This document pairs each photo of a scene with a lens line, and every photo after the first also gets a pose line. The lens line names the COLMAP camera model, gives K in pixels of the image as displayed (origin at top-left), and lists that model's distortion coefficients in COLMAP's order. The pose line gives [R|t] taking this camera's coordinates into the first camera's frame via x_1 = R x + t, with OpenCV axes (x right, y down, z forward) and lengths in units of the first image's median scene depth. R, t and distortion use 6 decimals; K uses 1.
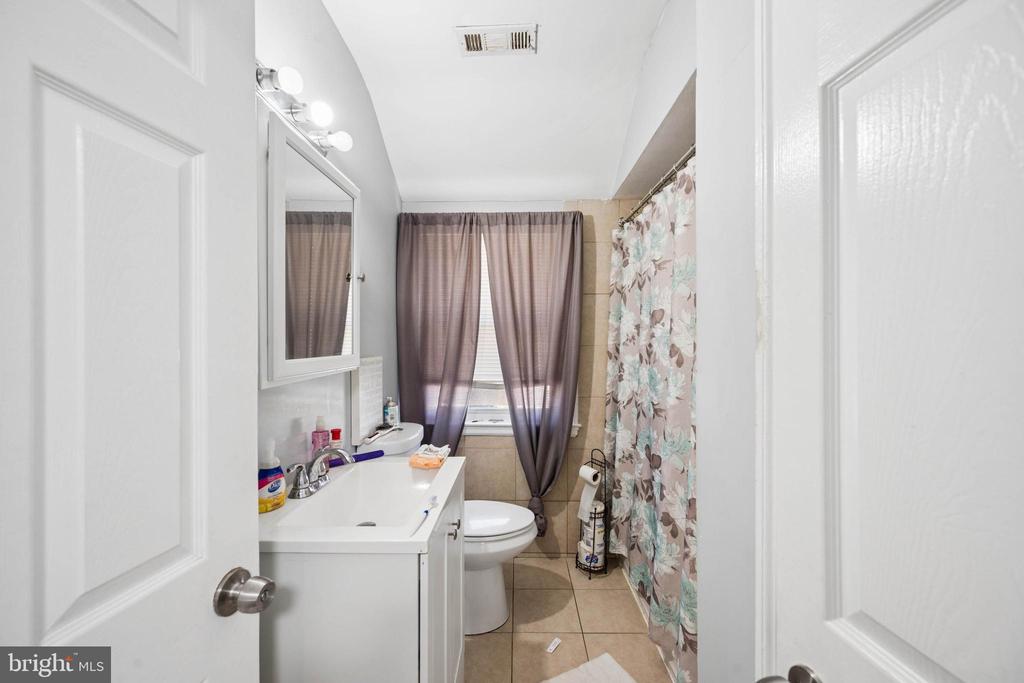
lens RADIAL K [[404.7, 0, 512.1], [0, 404.7, 335.3], [0, 0, 1]] dist [-0.002930, -0.000358]
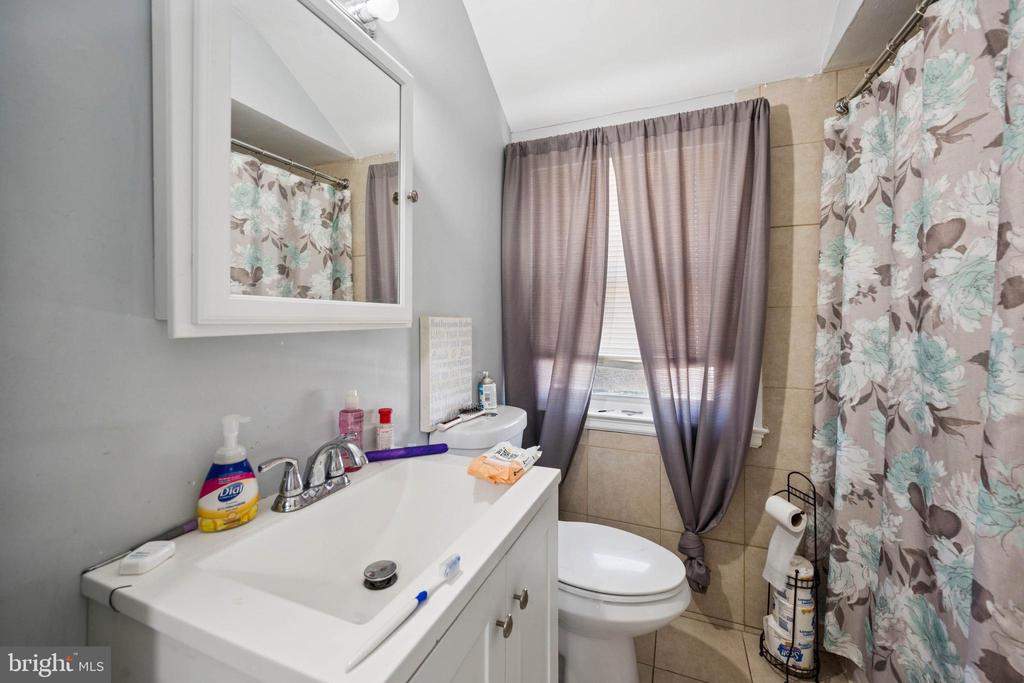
lens RADIAL K [[409.6, 0, 513.5], [0, 409.6, 314.2], [0, 0, 1]] dist [-0.000538, -0.000583]
pose [[0.930818, -0.003946, -0.365461, 0.034089], [0.001056, 0.999967, -0.008108, 0.043651], [0.365481, 0.007162, 0.930791, 0.256117]]
